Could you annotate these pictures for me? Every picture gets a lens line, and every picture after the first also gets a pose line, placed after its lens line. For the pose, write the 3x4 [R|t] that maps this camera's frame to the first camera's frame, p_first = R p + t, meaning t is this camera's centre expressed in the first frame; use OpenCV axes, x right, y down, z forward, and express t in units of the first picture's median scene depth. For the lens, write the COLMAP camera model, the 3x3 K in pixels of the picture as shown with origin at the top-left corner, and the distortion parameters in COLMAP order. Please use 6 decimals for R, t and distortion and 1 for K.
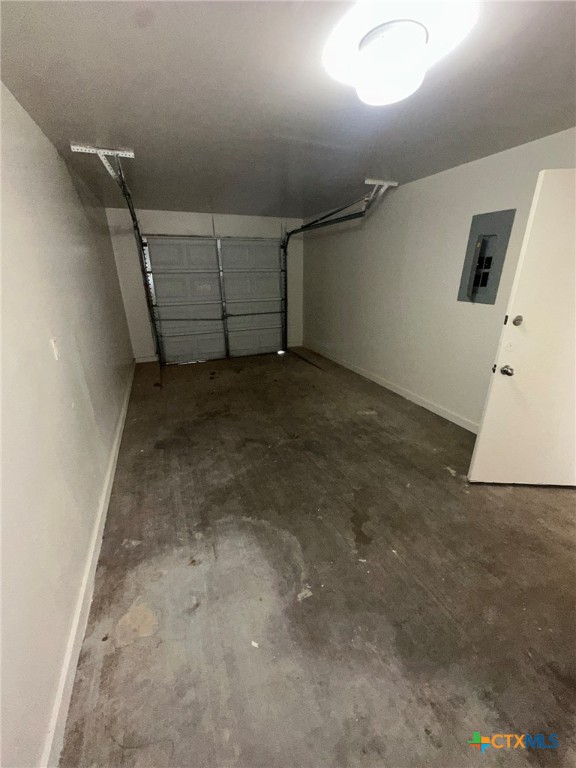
lens RADIAL K [[310.1, 0, 288.0], [0, 310.1, 384.0], [0, 0, 1]] dist [0.000527, 0.000041]
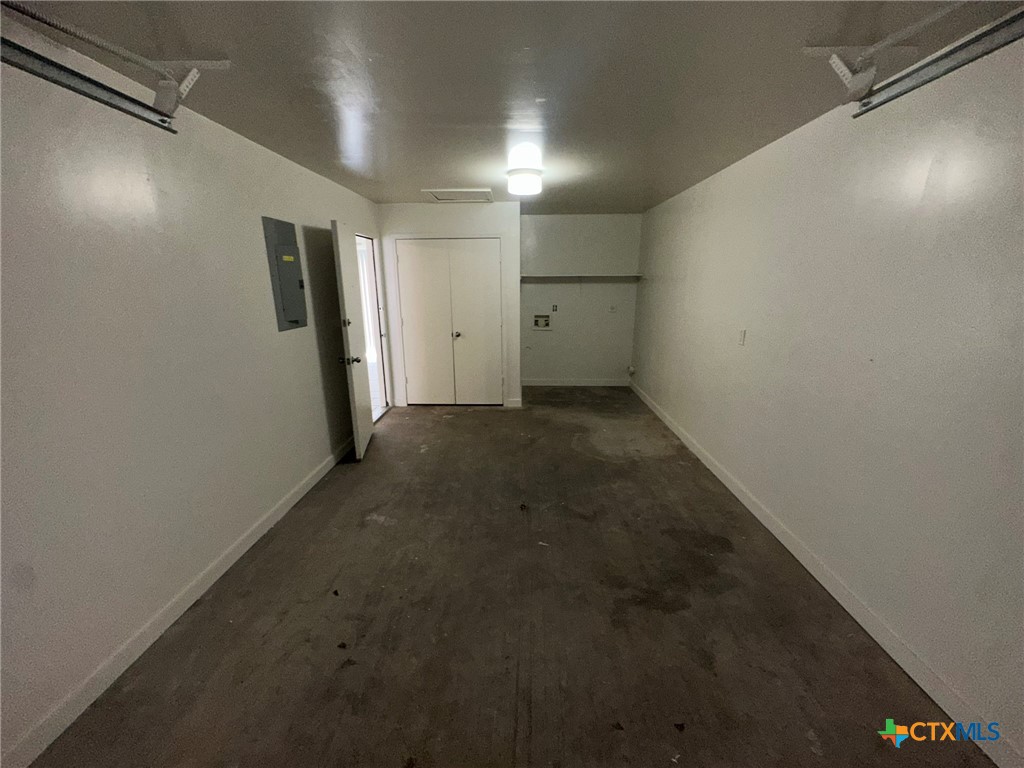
lens RADIAL K [[413.5, 0, 512.0], [0, 413.5, 384.0], [0, 0, 1]] dist [0.000527, 0.000041]
pose [[-0.915207, -0.084310, 0.394066, -0.379250], [0.156090, 0.827372, 0.539529, -0.727171], [-0.371526, 0.555291, -0.744057, 1.919314]]
